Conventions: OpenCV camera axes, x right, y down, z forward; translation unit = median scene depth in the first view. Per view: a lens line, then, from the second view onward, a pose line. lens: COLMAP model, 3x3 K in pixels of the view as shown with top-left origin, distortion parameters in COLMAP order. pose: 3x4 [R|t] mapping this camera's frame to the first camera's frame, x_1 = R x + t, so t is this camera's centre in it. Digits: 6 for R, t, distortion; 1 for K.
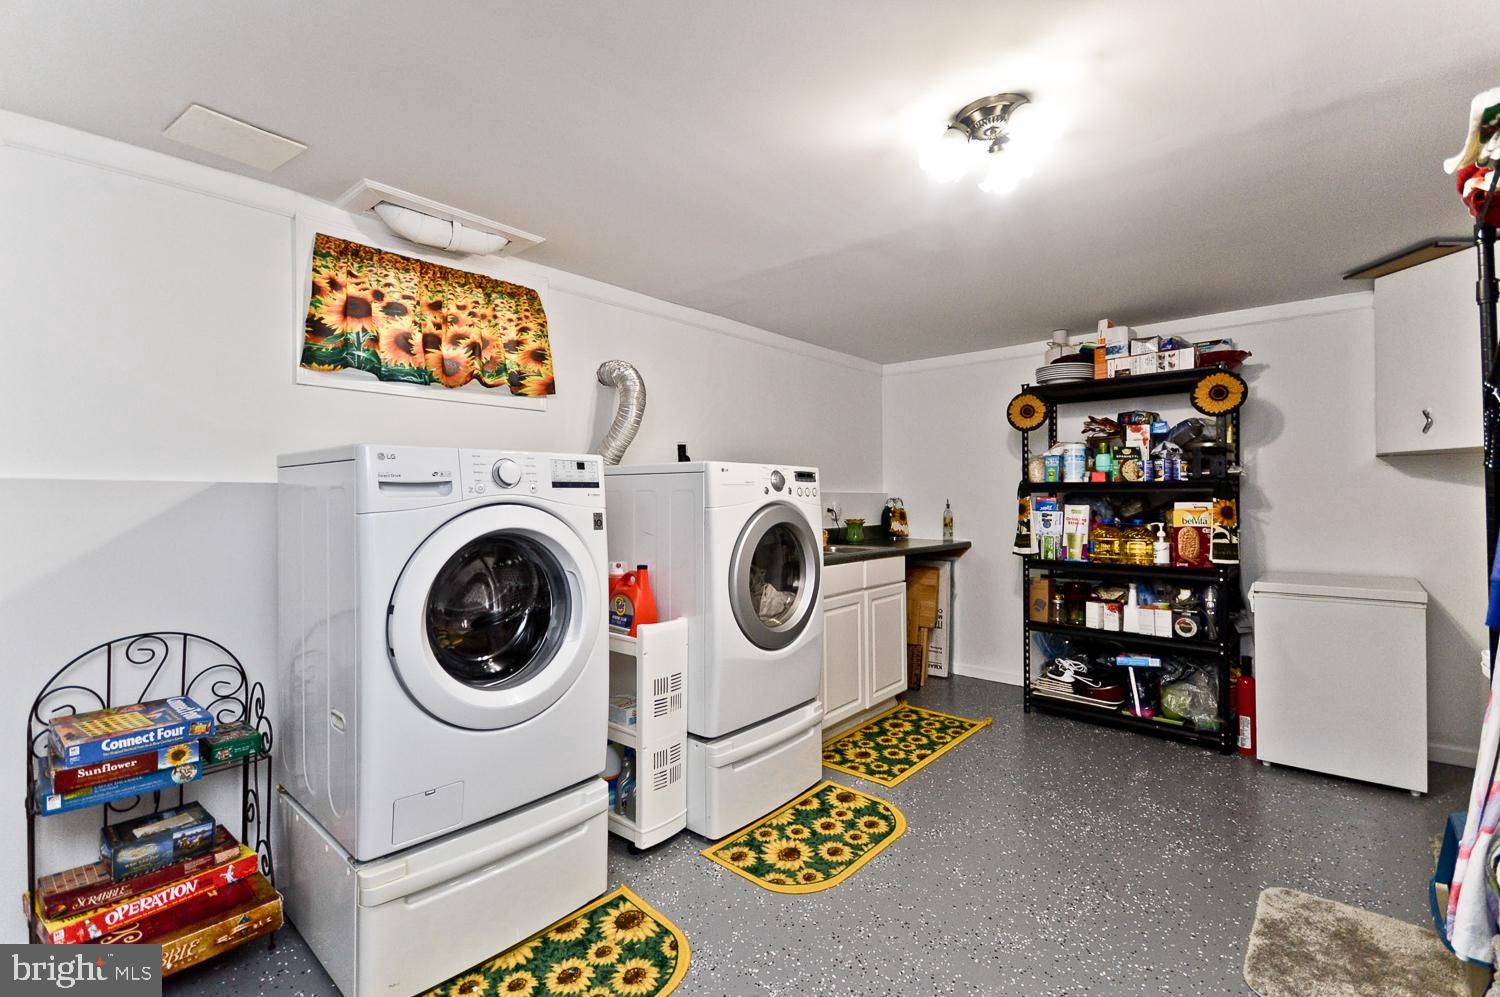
lens RADIAL K [[681.0, 0, 742.1], [0, 681.0, 493.2], [0, 0, 1]] dist [0.020396, -0.008086]
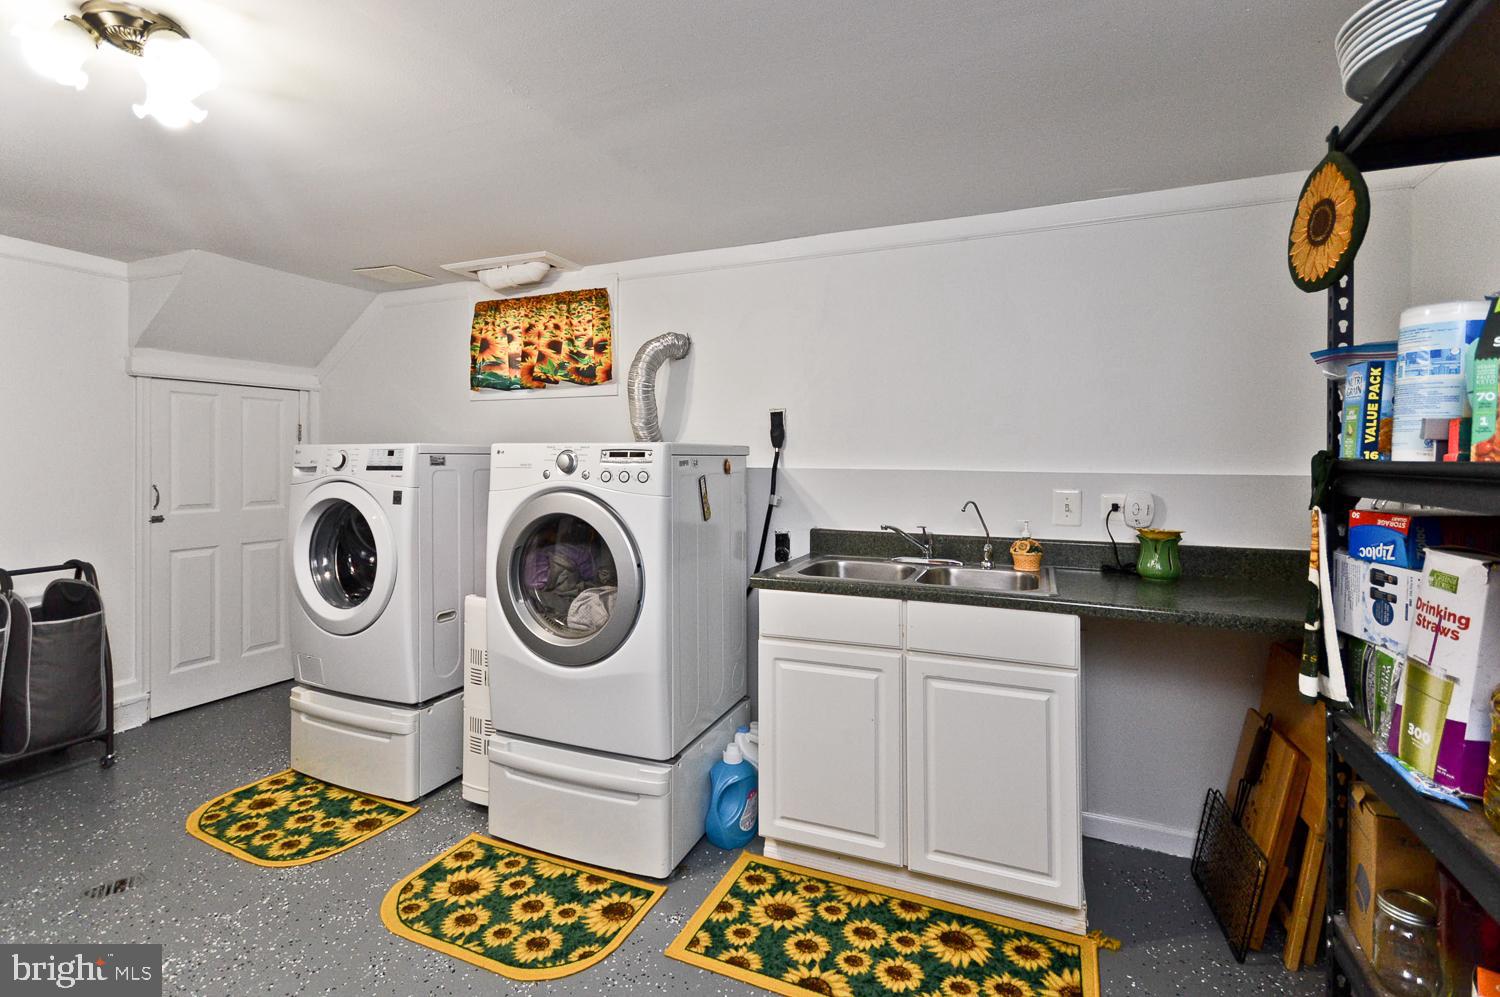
lens RADIAL K [[681.0, 0, 741.1], [0, 681.0, 463.4], [0, 0, 1]] dist [0.020396, -0.008086]
pose [[0.299944, 0.010115, -0.953903, 0.896492], [0.002916, 0.999929, 0.011520, -0.025870], [0.953952, -0.006237, 0.299894, 0.950764]]
